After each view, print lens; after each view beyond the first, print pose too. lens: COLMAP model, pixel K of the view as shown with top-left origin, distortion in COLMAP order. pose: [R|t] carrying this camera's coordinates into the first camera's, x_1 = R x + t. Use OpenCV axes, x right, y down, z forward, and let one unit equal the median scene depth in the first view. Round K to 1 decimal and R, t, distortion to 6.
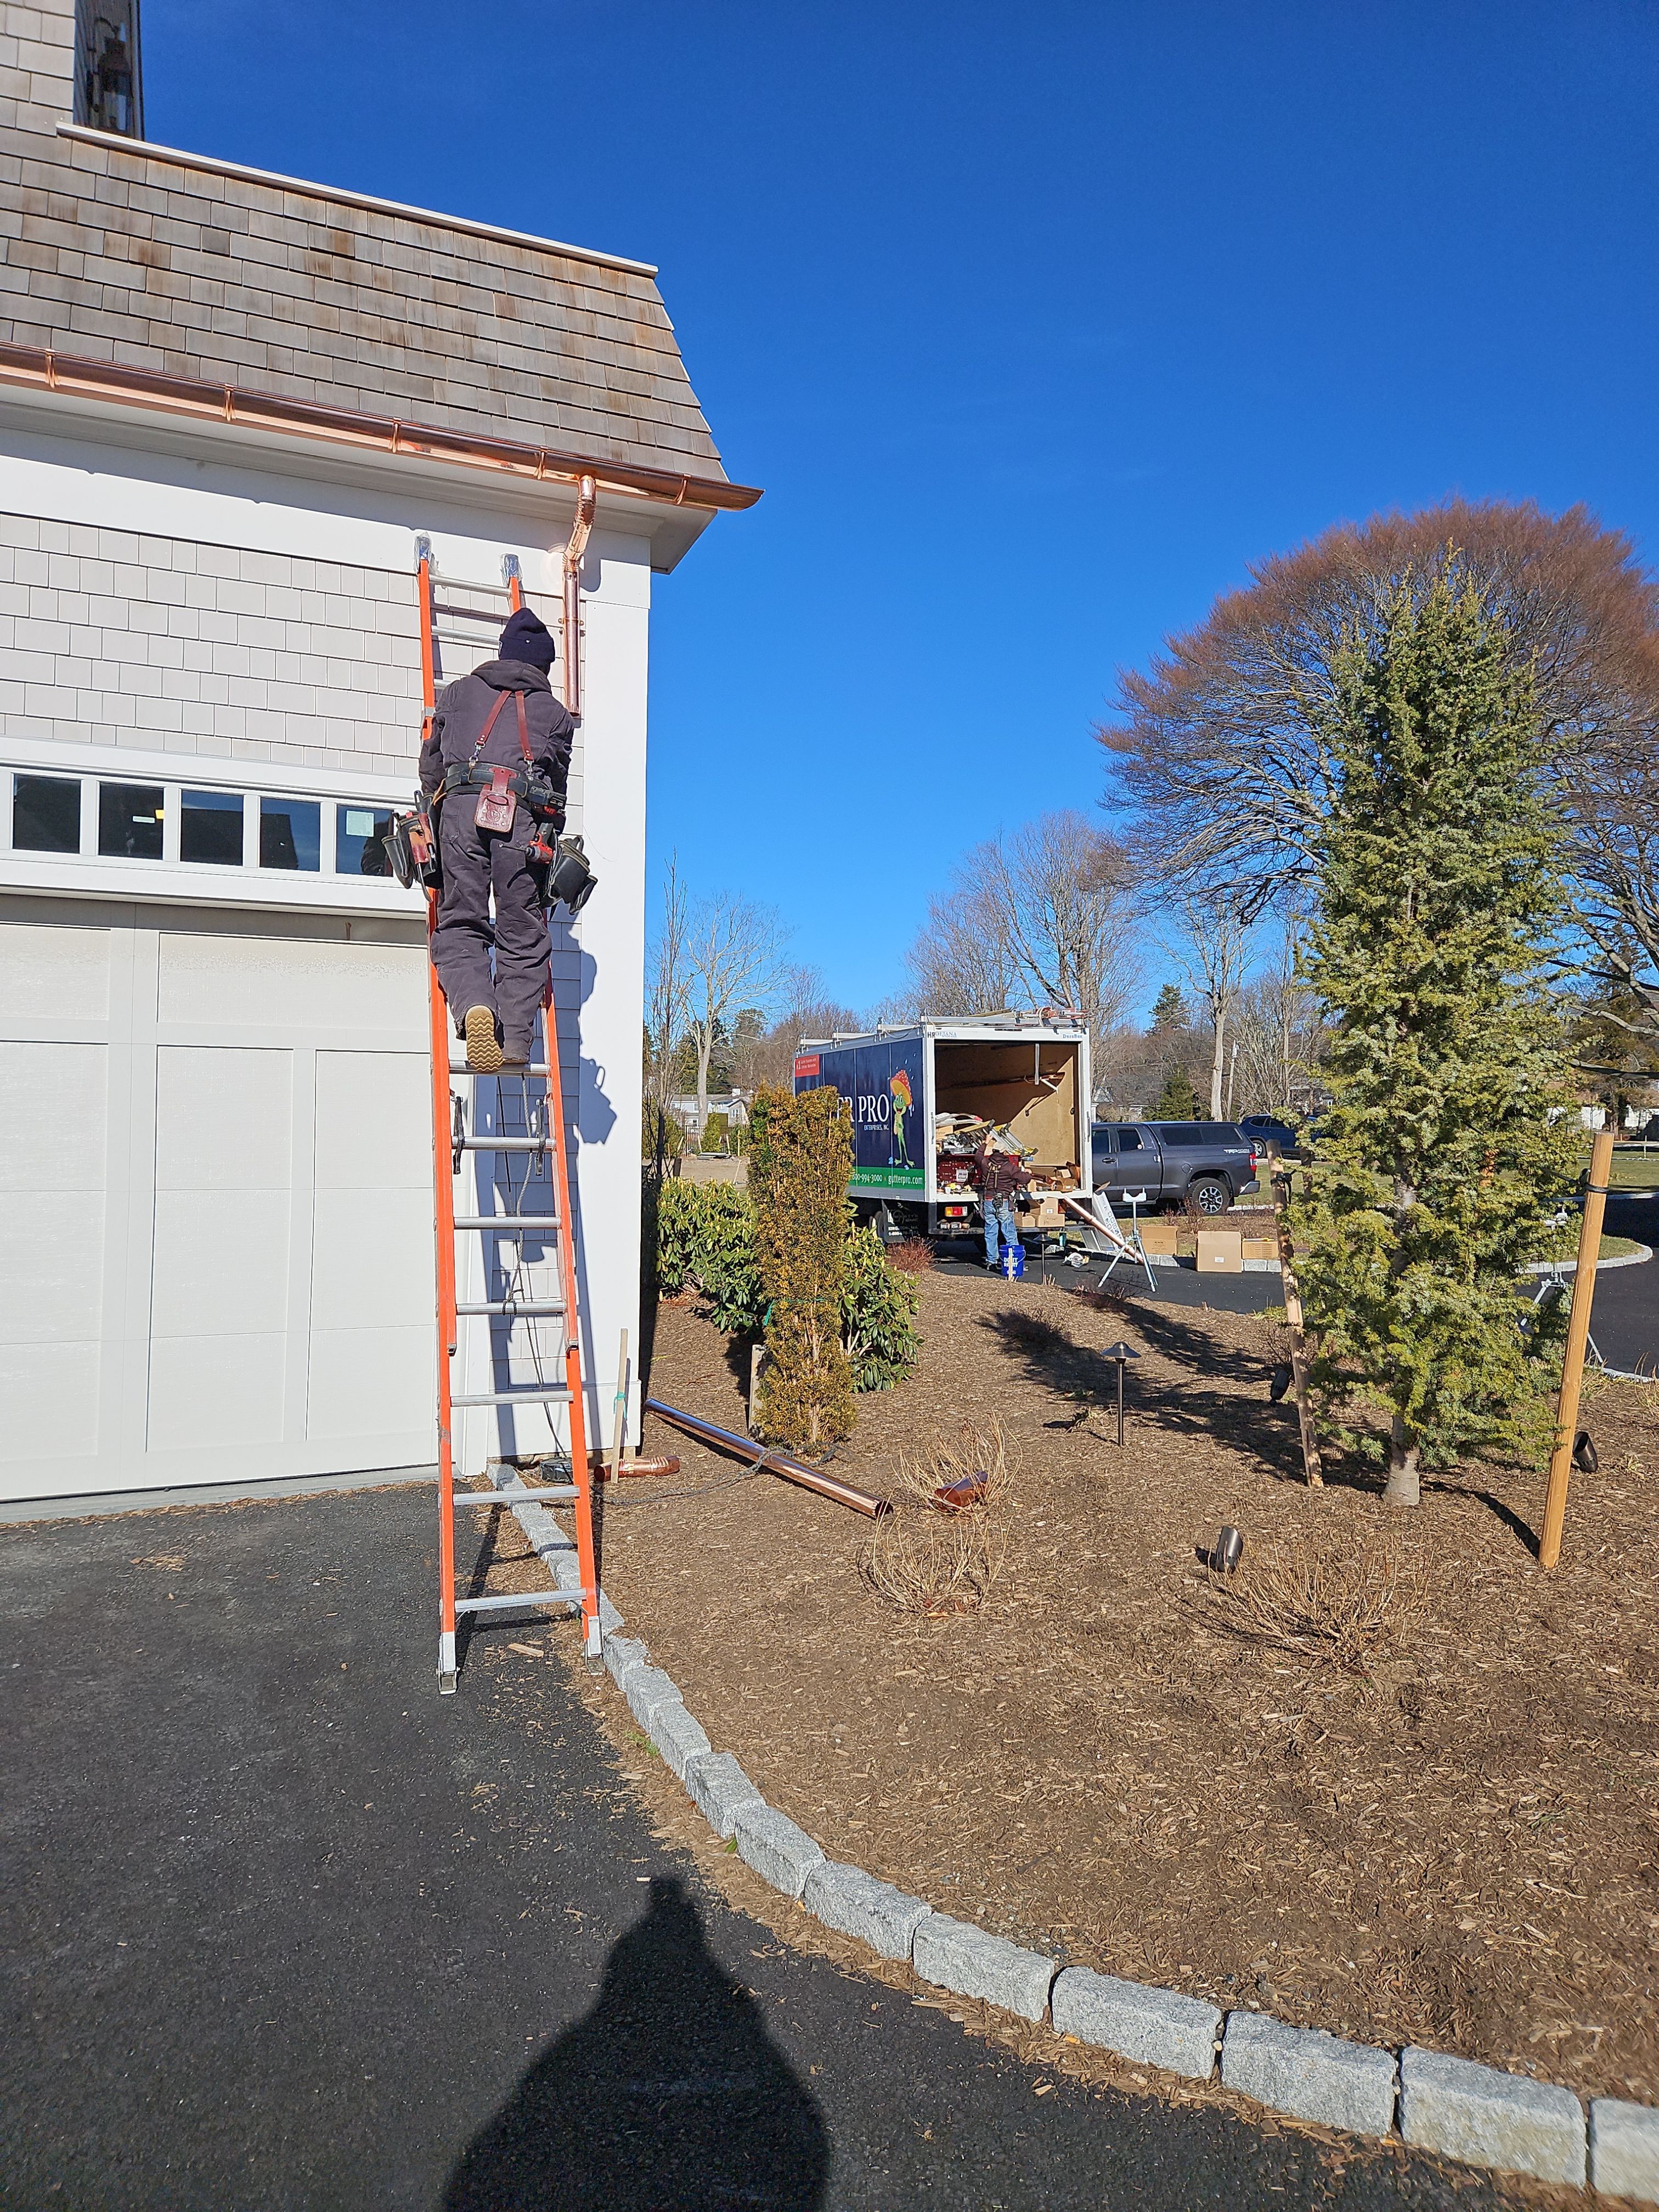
lens RADIAL K [[1460.1, 0, 826.8], [0, 1460.1, 1077.1], [0, 0, 1]] dist [0.089729, -0.076398]
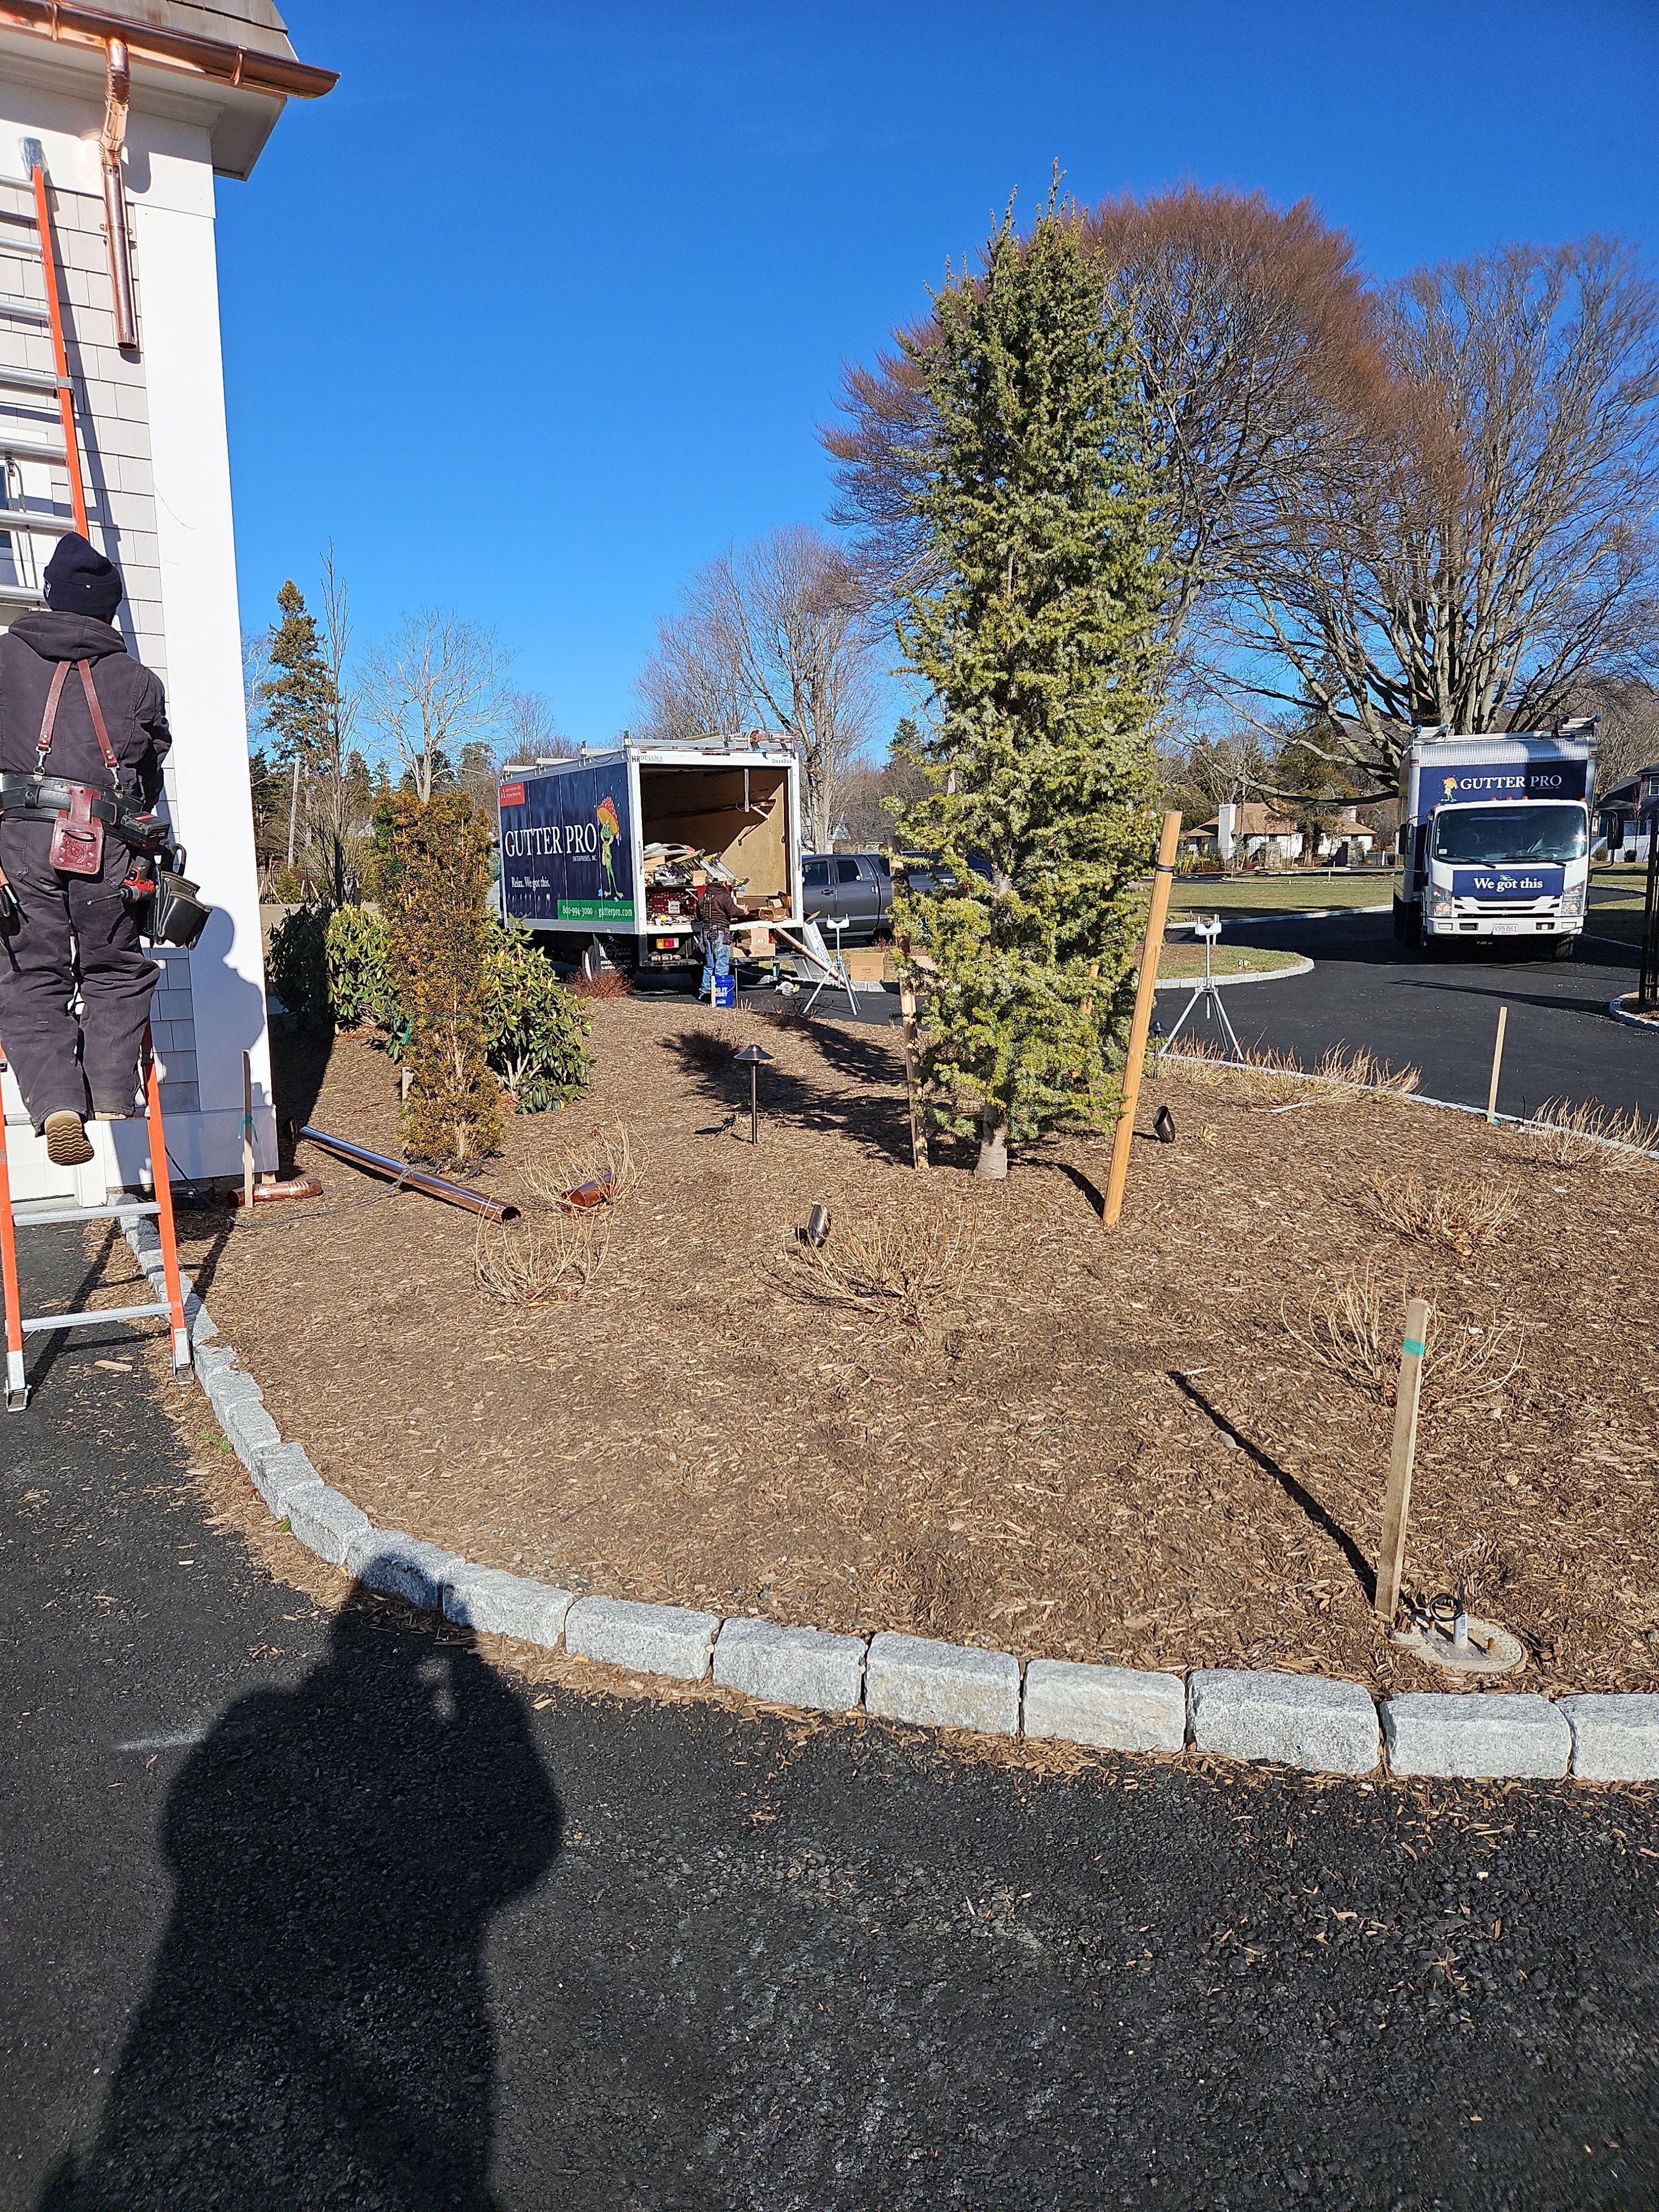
lens RADIAL K [[1459.4, 0, 801.4], [0, 1459.4, 1085.4], [0, 0, 1]] dist [0.091599, -0.075060]
pose [[0.988669, -0.034494, 0.146097, 0.098587], [0.007898, 0.983846, 0.178843, 0.033646], [-0.149906, -0.175663, 0.972970, 0.018456]]
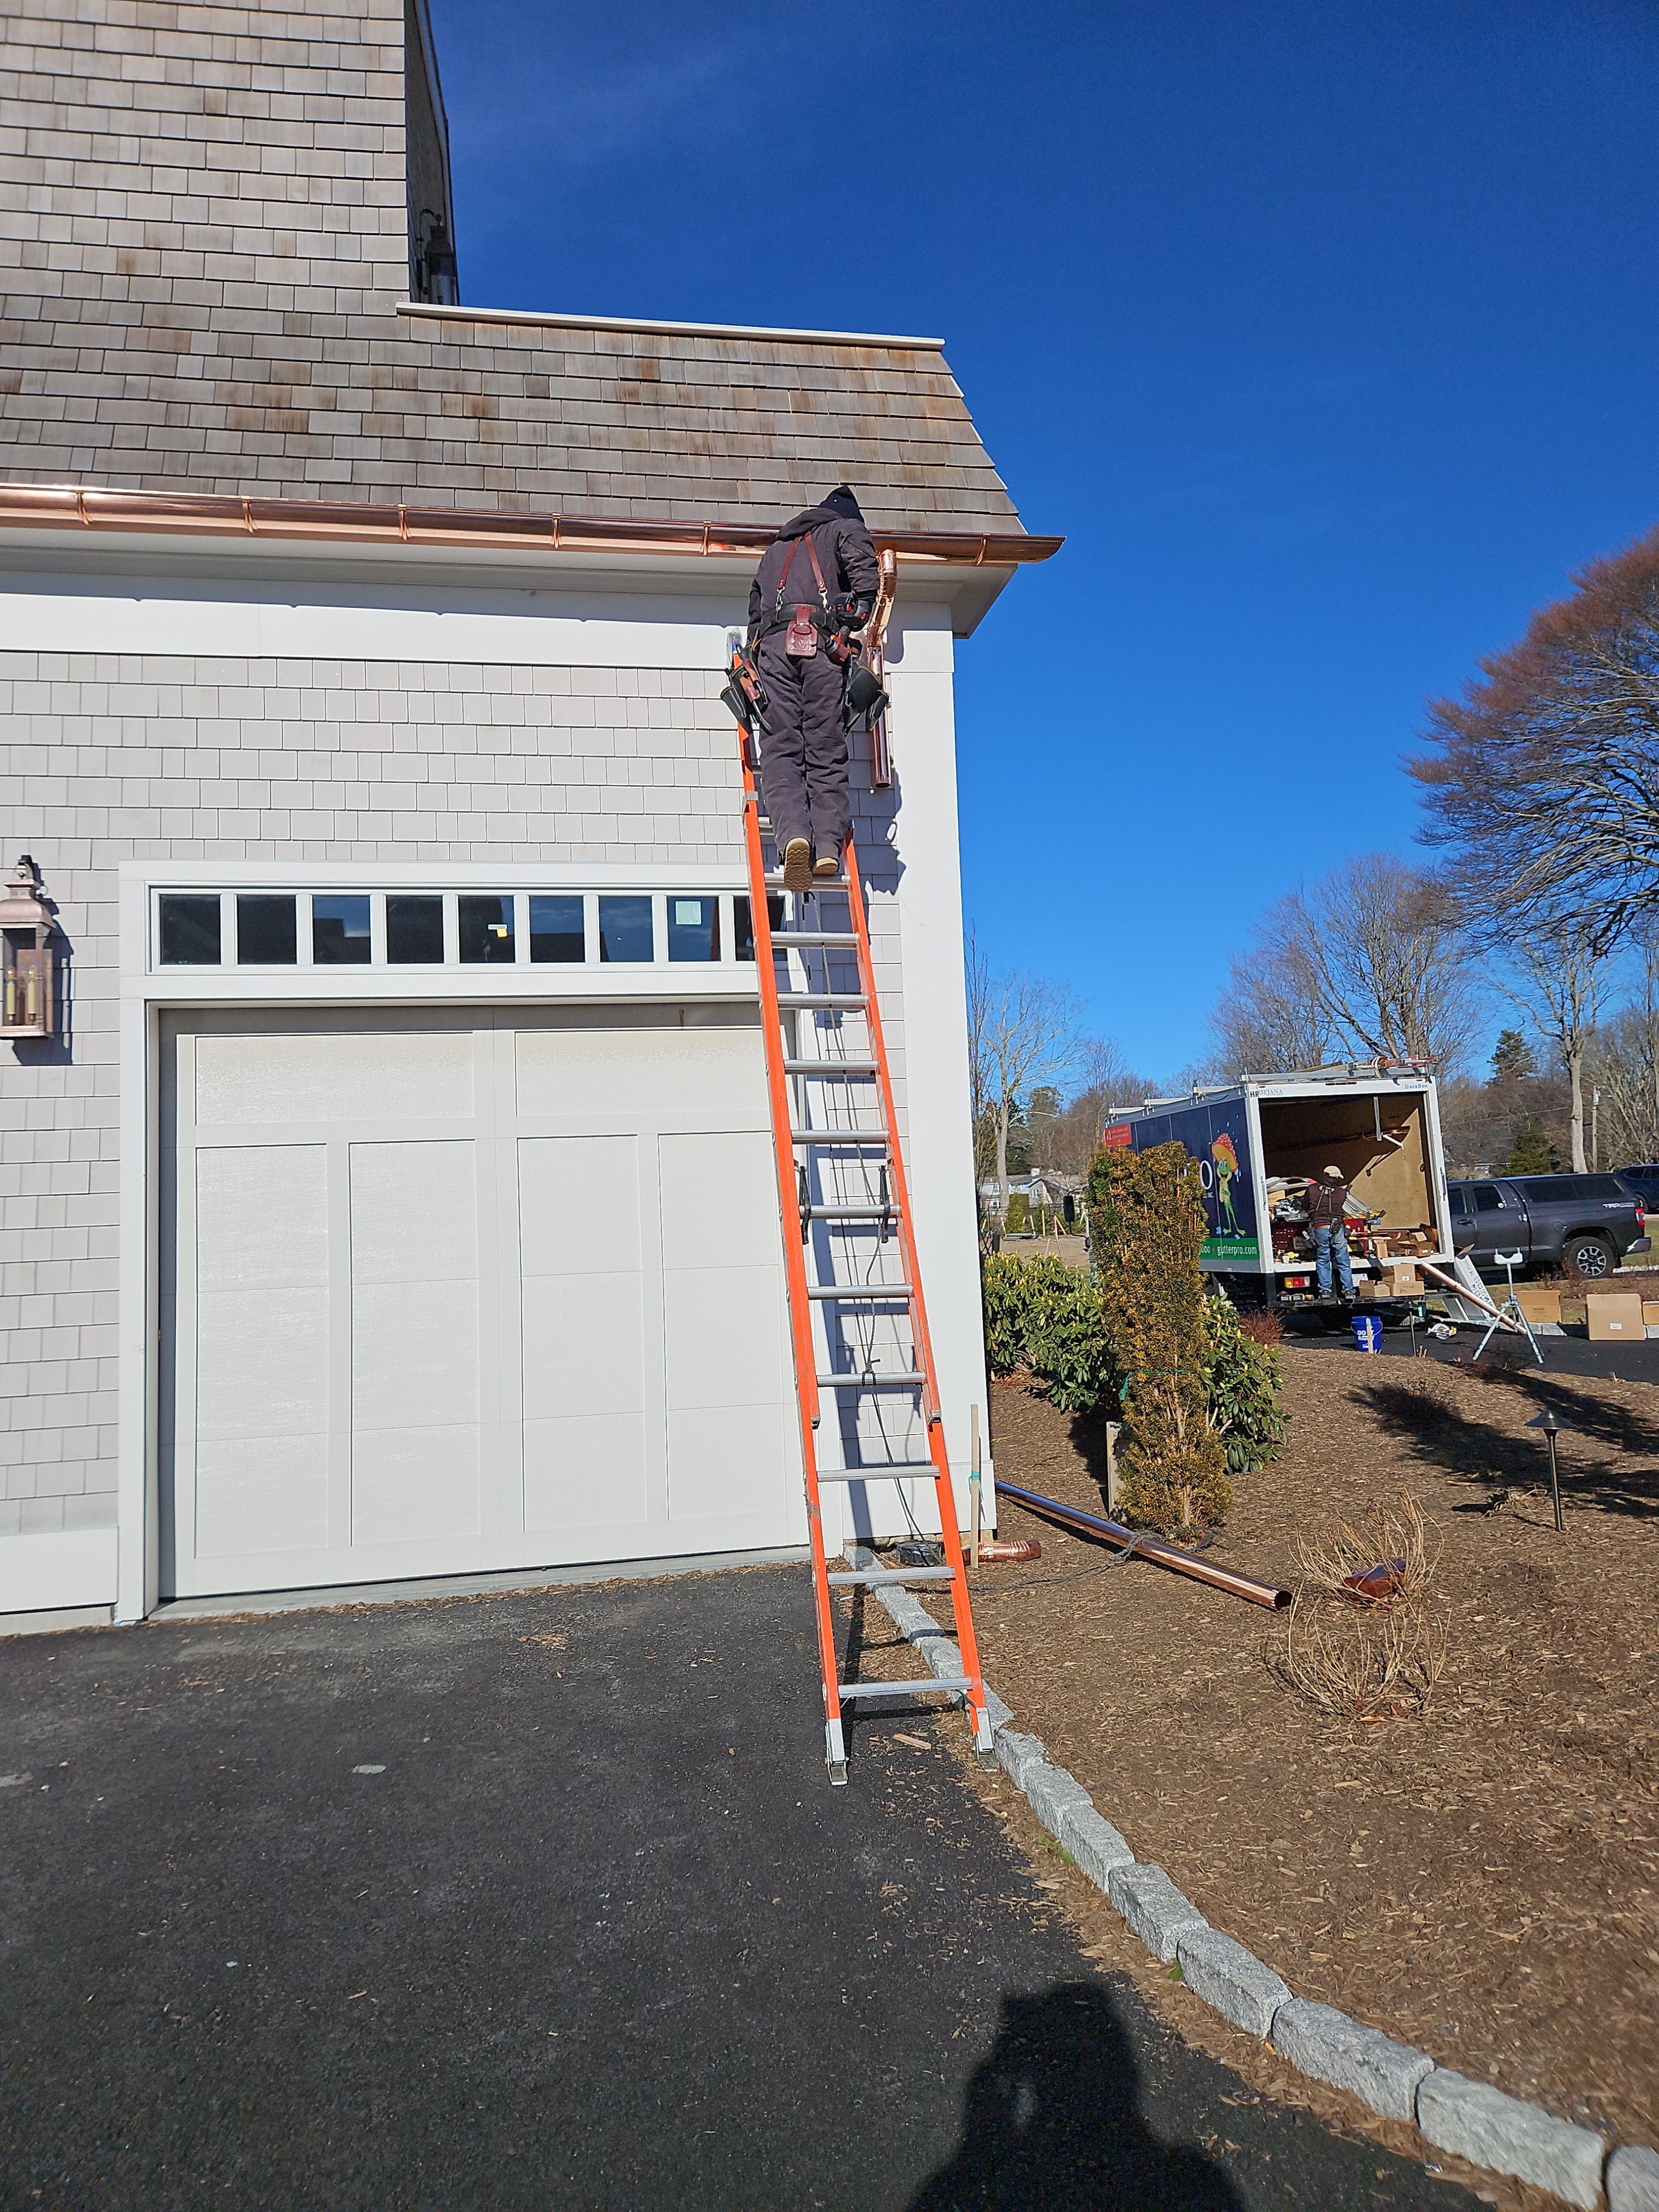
lens RADIAL K [[1459.4, 0, 801.4], [0, 1459.4, 1085.4], [0, 0, 1]] dist [0.091599, -0.075060]
pose [[0.975048, -0.066803, -0.211705, -0.039224], [0.055457, 0.996711, -0.059093, 0.016850], [0.214956, 0.045878, 0.975546, 0.031959]]
